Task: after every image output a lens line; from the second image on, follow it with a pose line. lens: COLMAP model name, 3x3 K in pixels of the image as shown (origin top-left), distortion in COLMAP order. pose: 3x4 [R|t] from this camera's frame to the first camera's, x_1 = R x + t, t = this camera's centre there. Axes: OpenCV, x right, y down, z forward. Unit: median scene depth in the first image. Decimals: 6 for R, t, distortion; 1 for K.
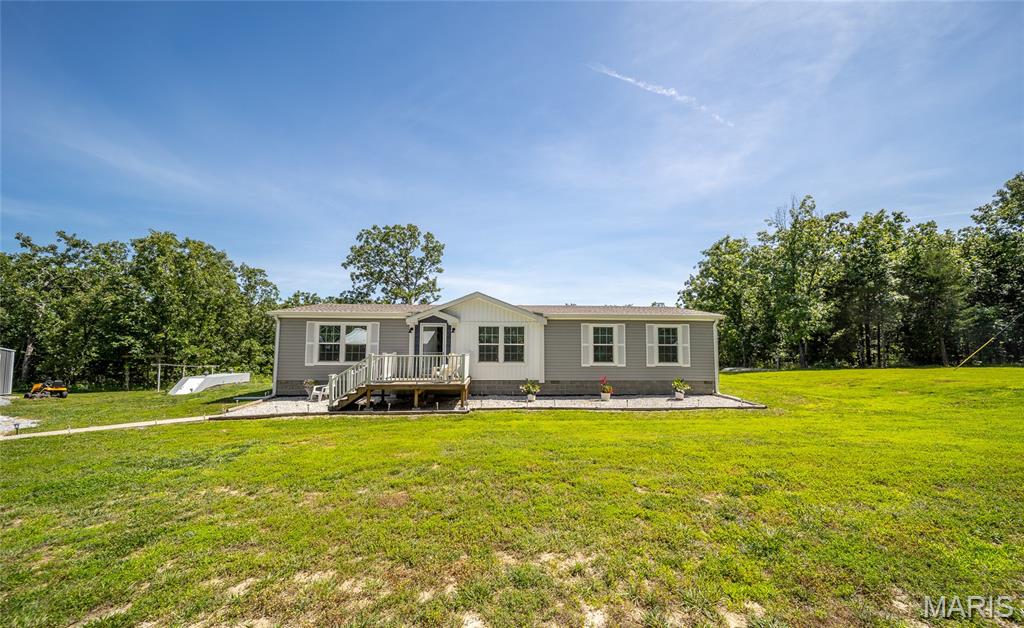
lens RADIAL K [[351.9, 0, 512.0], [0, 351.9, 314.0], [0, 0, 1]] dist [0.078100, -0.000019]
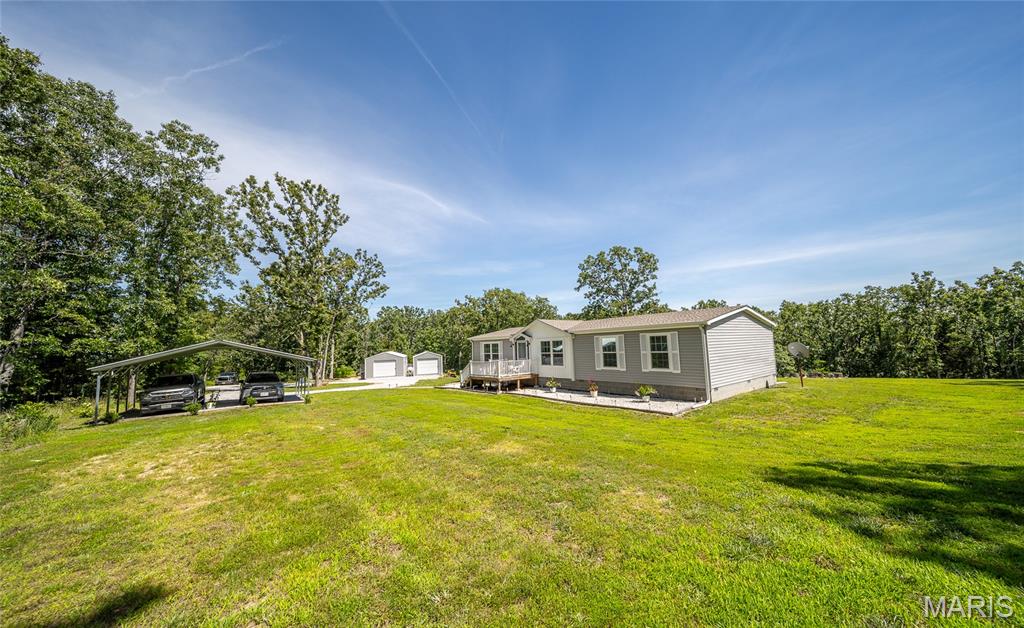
lens RADIAL K [[351.9, 0, 512.0], [0, 351.9, 314.0], [0, 0, 1]] dist [0.078100, -0.000019]
pose [[0.643532, -0.096001, -0.759375, 0.979189], [0.095051, 0.994447, -0.045169, -0.023078], [0.759495, -0.043112, 0.649083, -0.048925]]
